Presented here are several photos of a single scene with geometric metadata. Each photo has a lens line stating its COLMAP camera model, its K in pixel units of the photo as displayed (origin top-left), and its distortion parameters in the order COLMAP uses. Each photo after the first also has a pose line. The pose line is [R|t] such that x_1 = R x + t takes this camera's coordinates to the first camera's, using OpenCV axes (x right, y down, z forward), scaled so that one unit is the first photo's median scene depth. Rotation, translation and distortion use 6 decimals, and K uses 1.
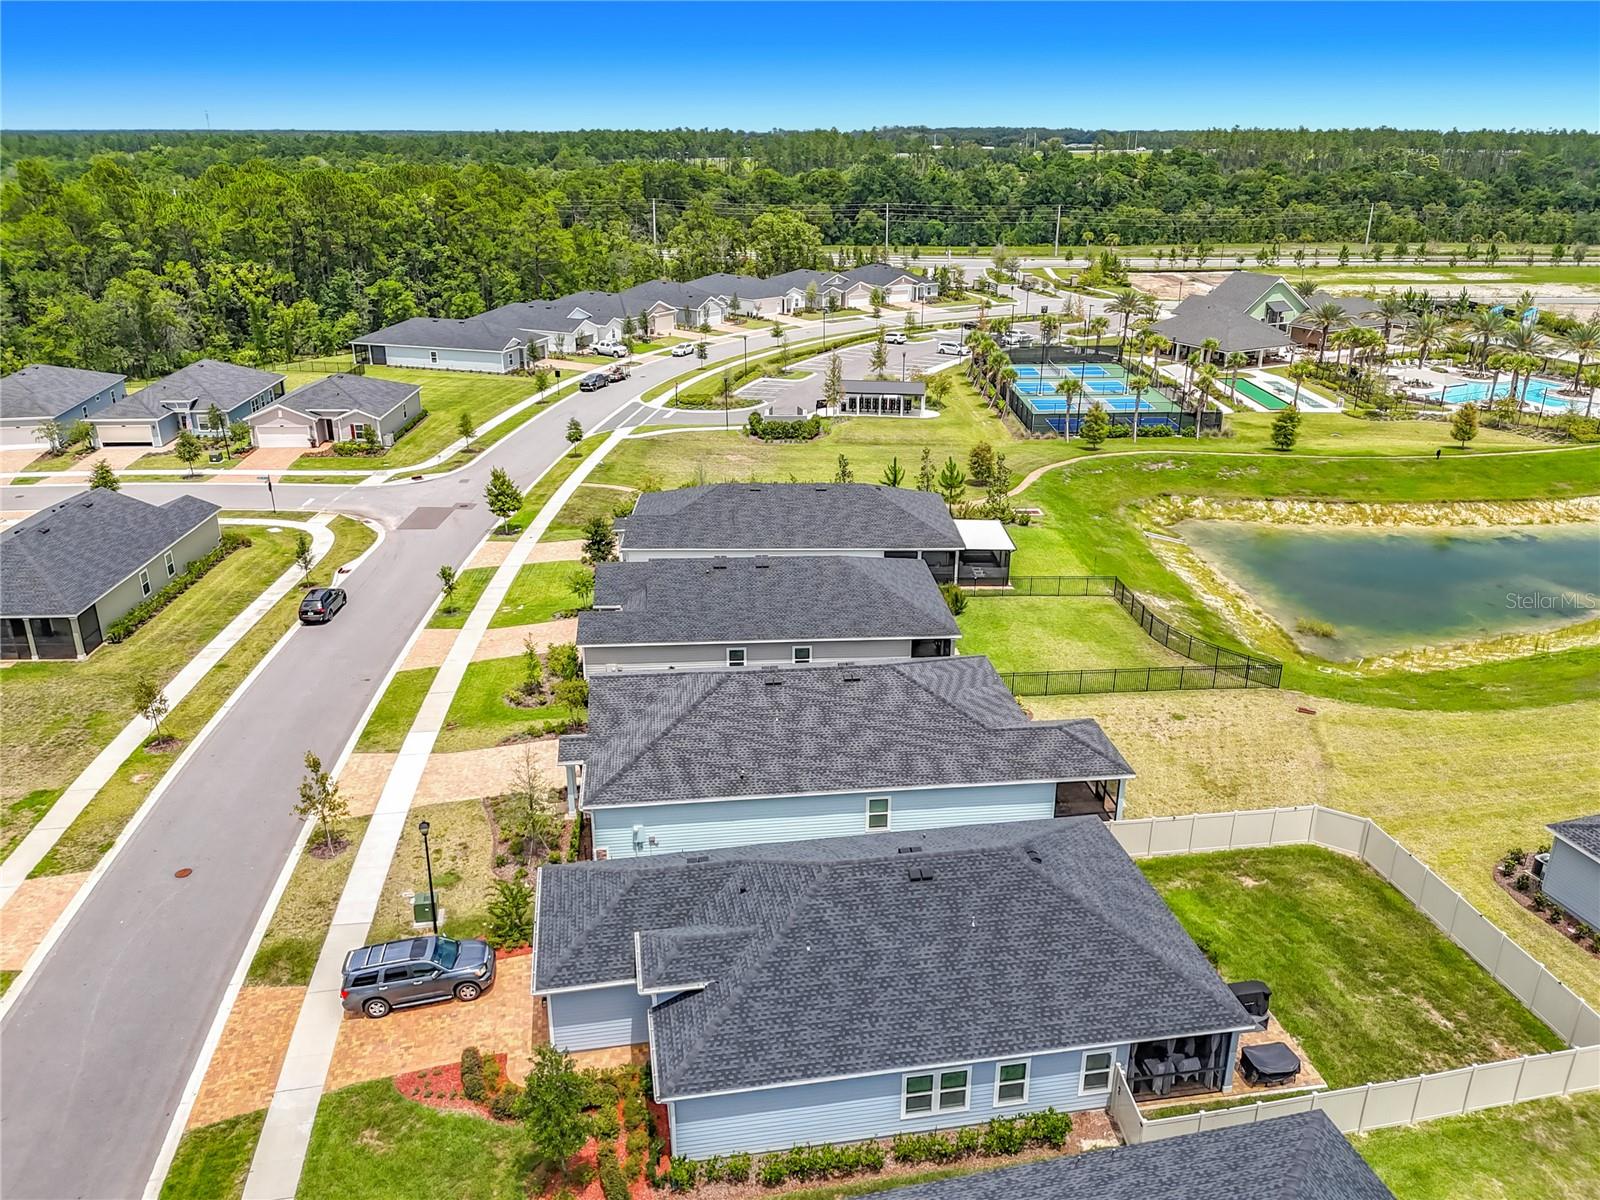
lens RADIAL K [[1200.5, 0, 808.2], [0, 1200.5, 599.6], [0, 0, 1]] dist [0.044597, -0.066412]
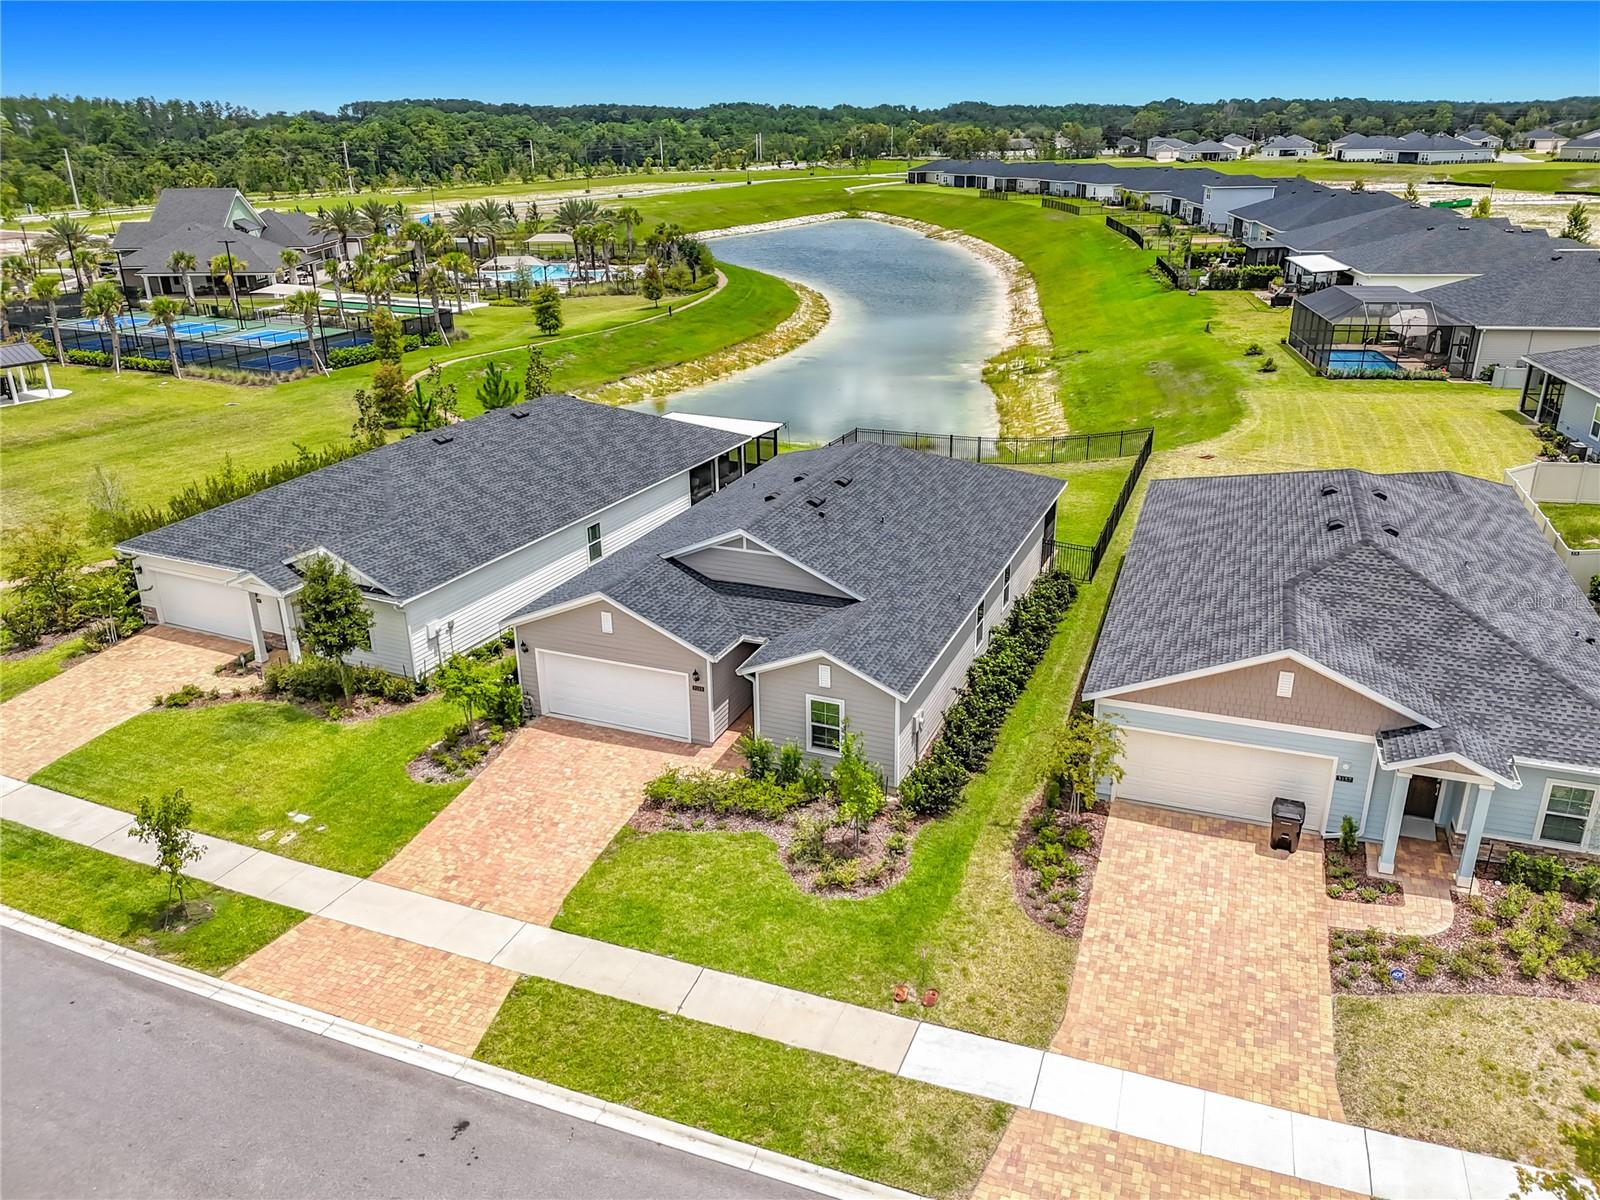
lens RADIAL K [[1191.0, 0, 804.0], [0, 1191.0, 601.5], [0, 0, 1]] dist [0.062511, -0.067671]
pose [[0.449975, -0.340265, 0.825677, -0.310826], [0.335357, 0.921284, 0.196903, -0.054361], [-0.827682, 0.188295, 0.528665, 0.418022]]
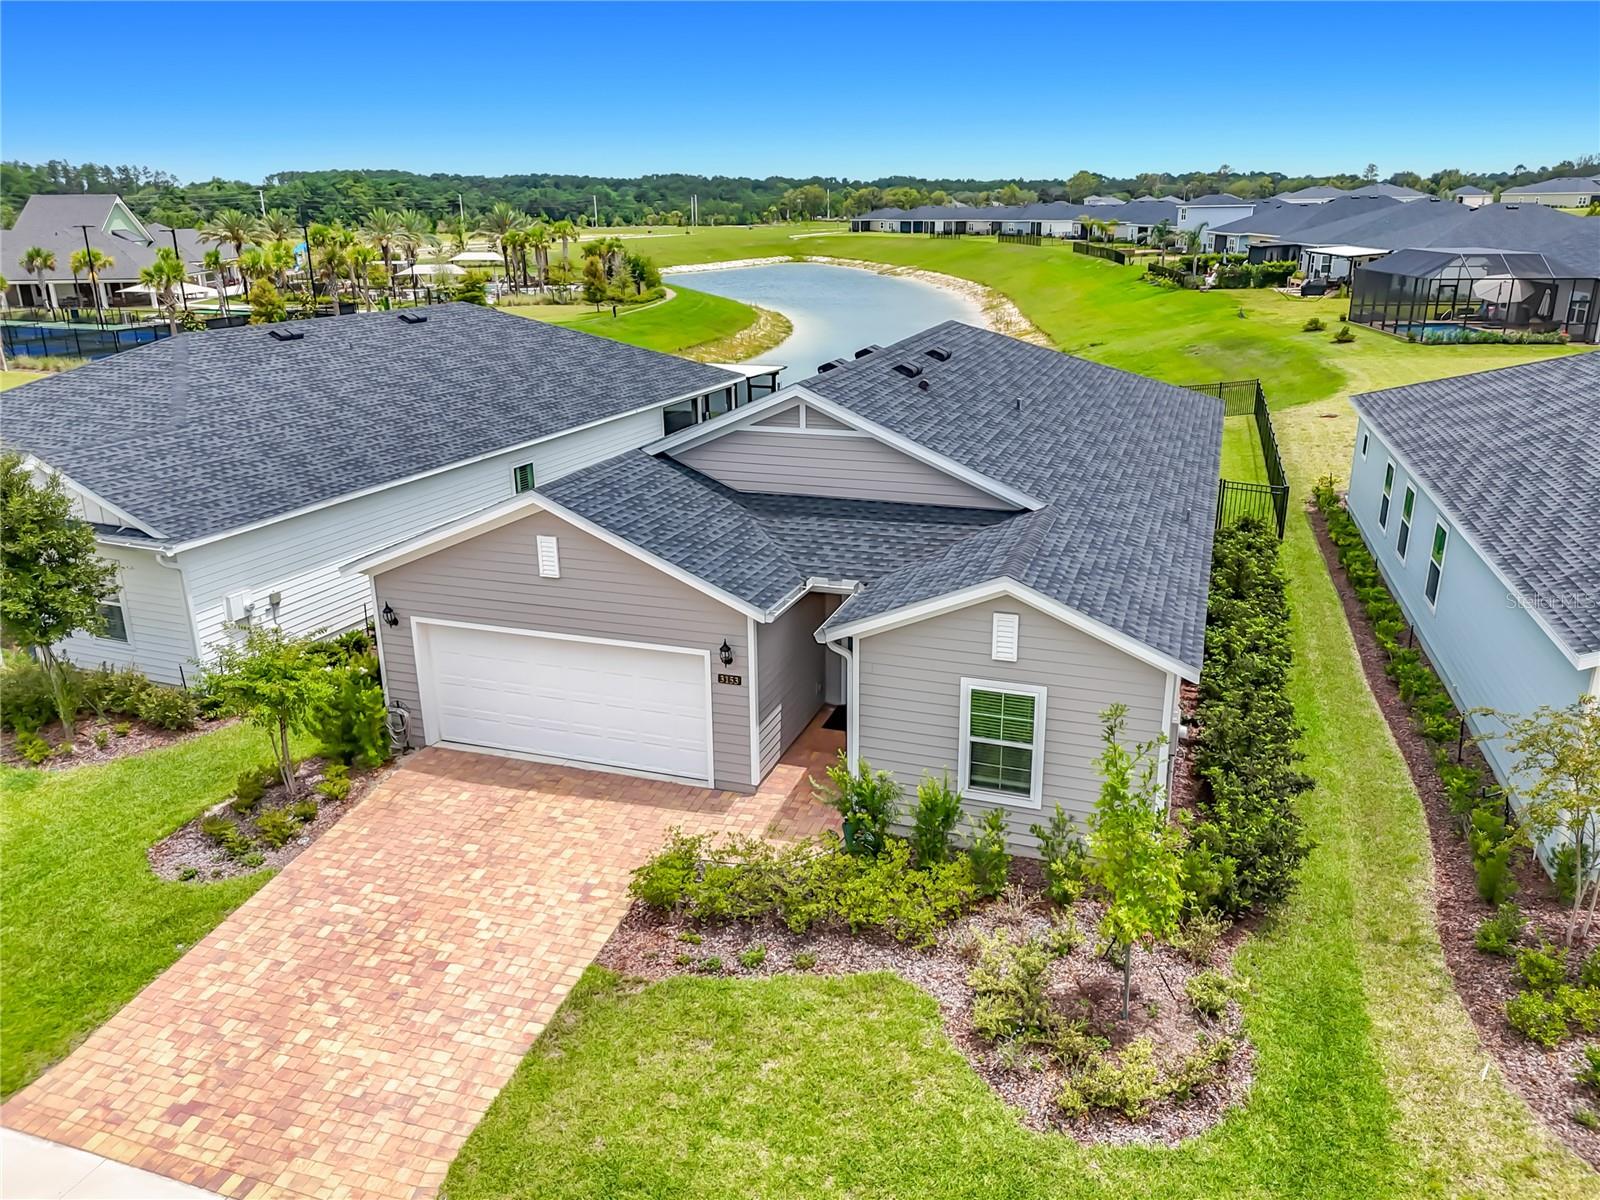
lens RADIAL K [[1189.8, 0, 803.0], [0, 1189.8, 602.0], [0, 0, 1]] dist [0.055004, -0.057908]
pose [[0.400400, -0.298529, 0.866349, -0.217287], [0.342564, 0.925658, 0.160643, -0.018004], [-0.849900, 0.232458, 0.472899, 0.511357]]
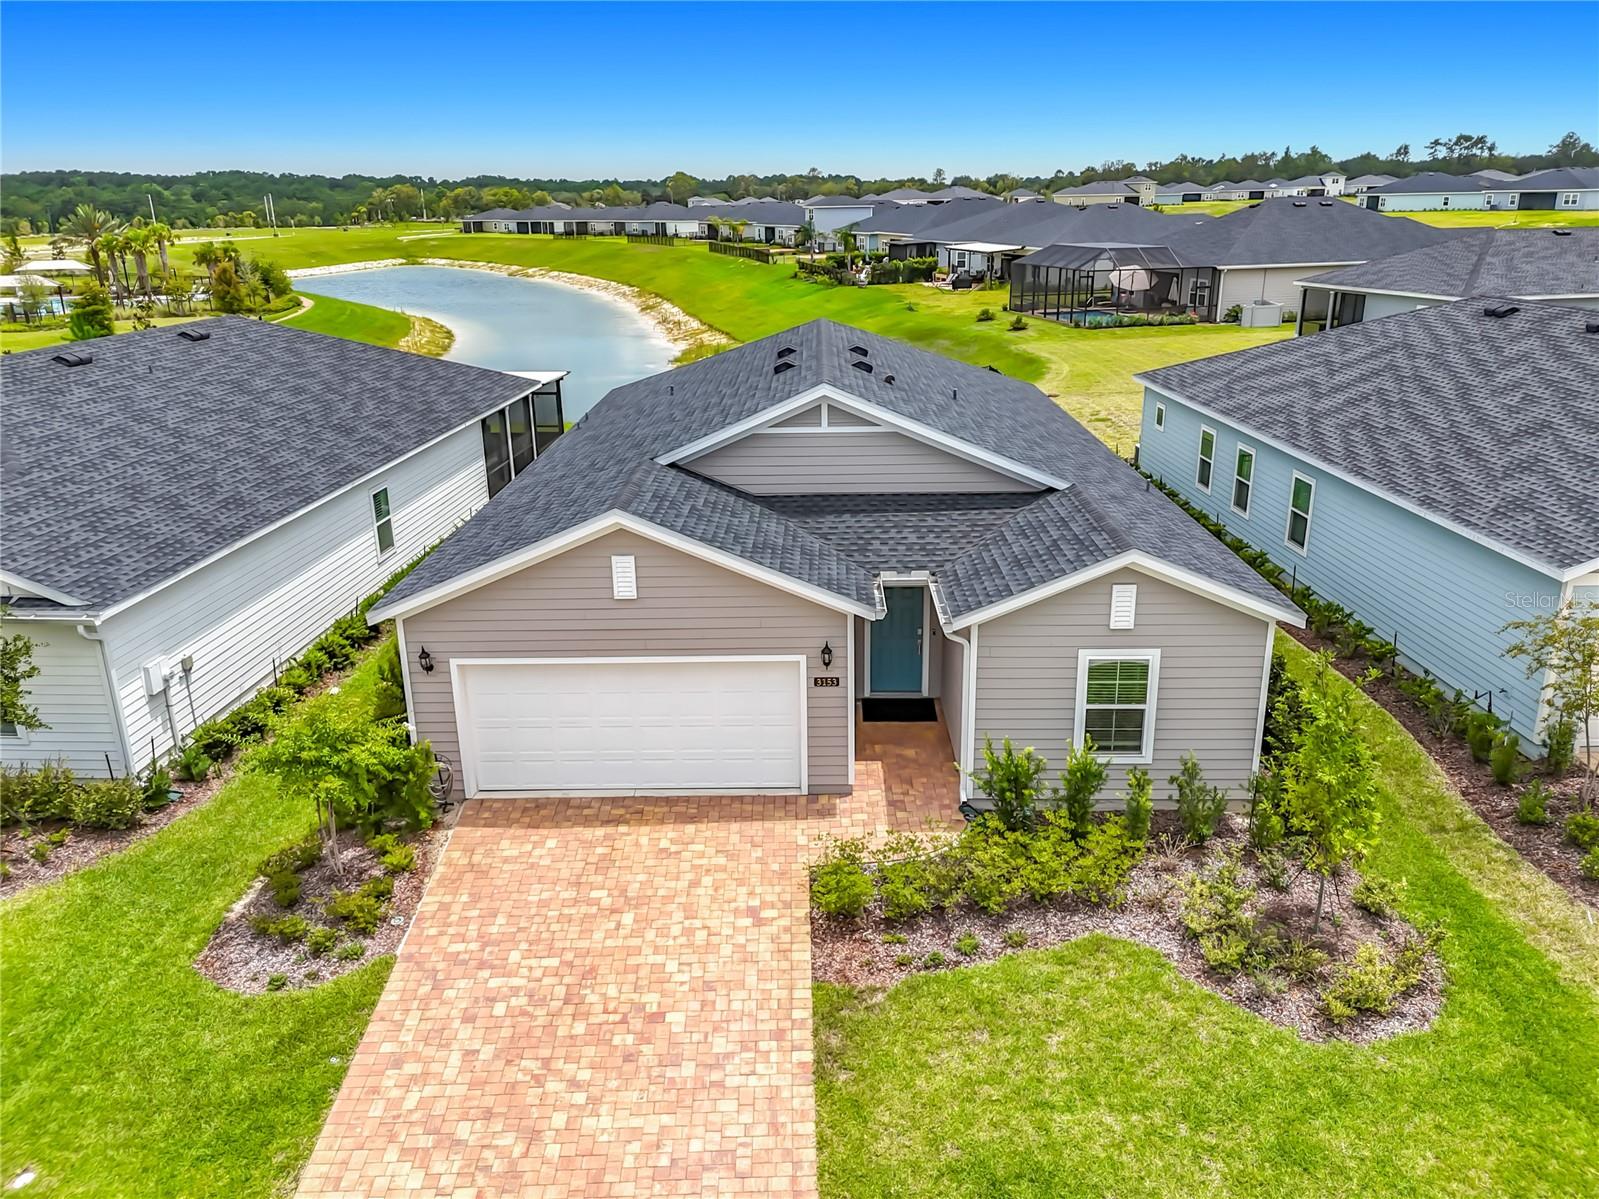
lens RADIAL K [[1190.3, 0, 803.5], [0, 1190.3, 601.0], [0, 0, 1]] dist [0.062511, -0.067671]
pose [[0.088674, -0.323328, 0.942123, -0.230795], [0.373288, 0.887703, 0.269517, -0.037166], [-0.923468, 0.327784, 0.199411, 0.558972]]
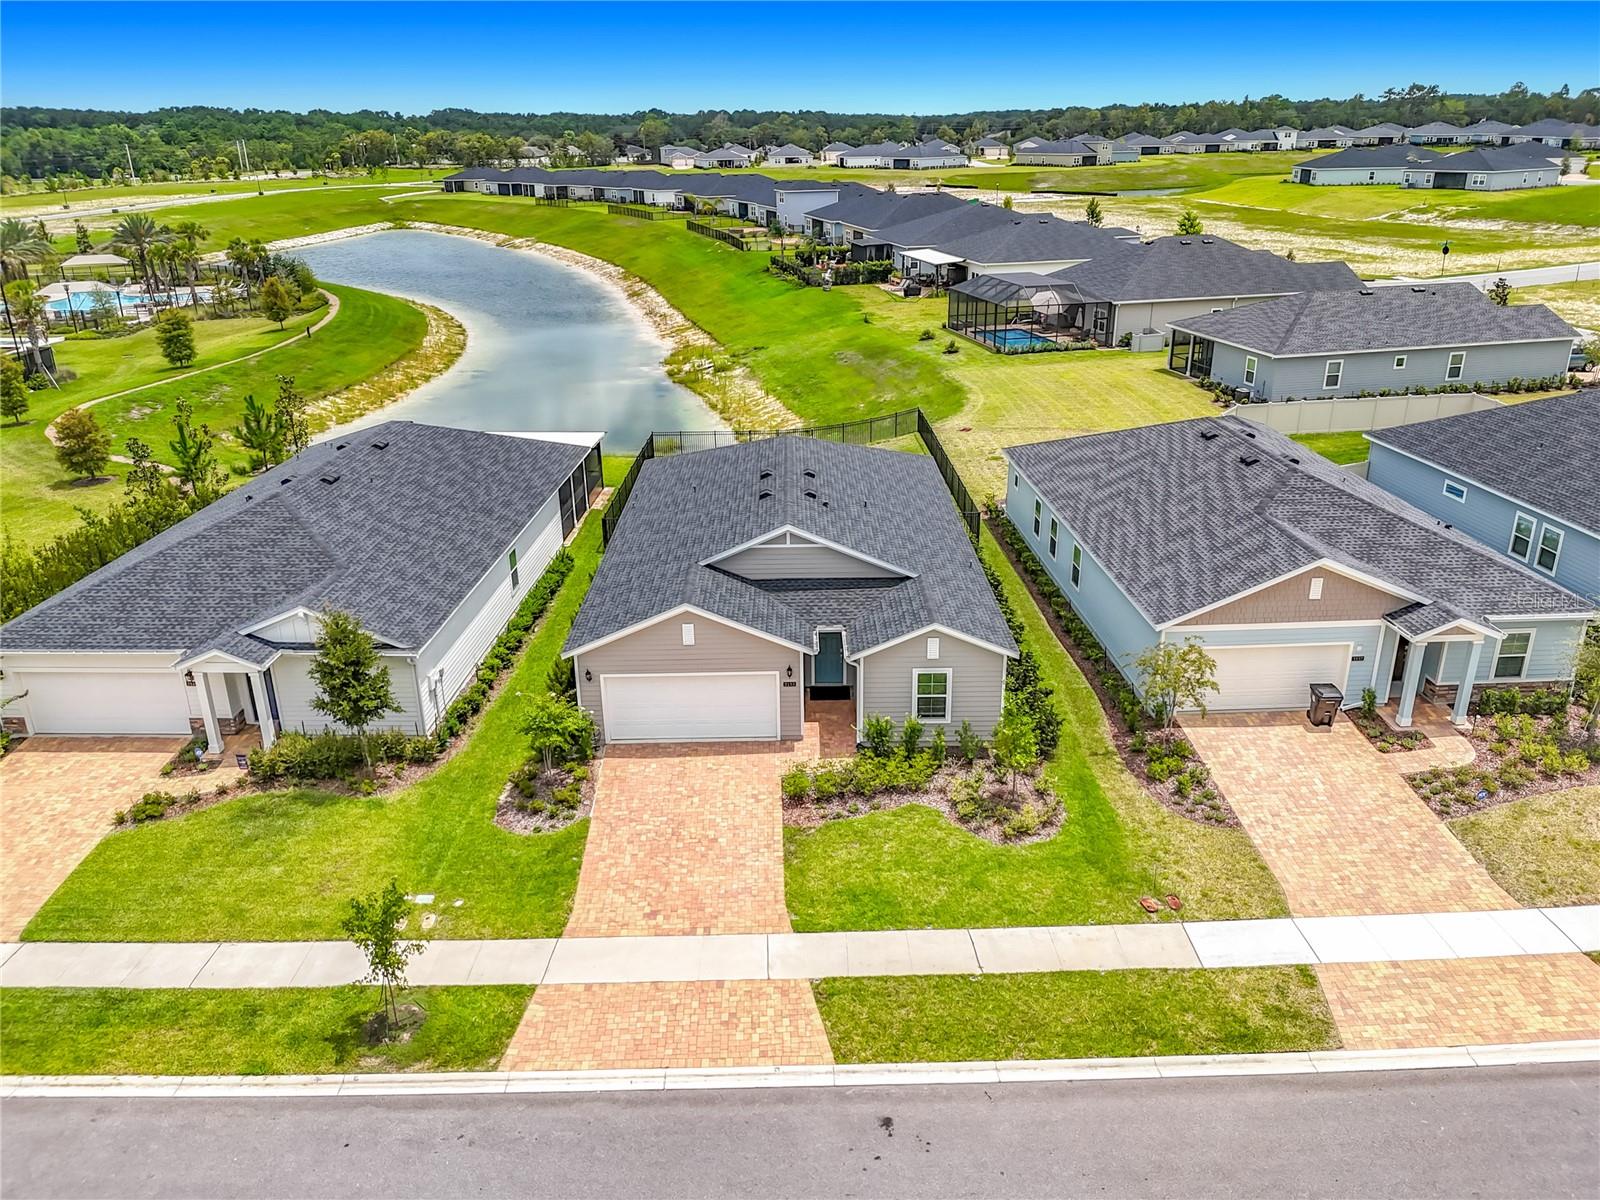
lens RADIAL K [[1184.4, 0, 803.7], [0, 1184.4, 600.0], [0, 0, 1]] dist [0.070092, -0.072791]
pose [[0.065601, -0.374321, 0.924976, -0.350214], [0.372117, 0.869281, 0.325391, -0.095954], [-0.925865, 0.322854, 0.196317, 0.523706]]
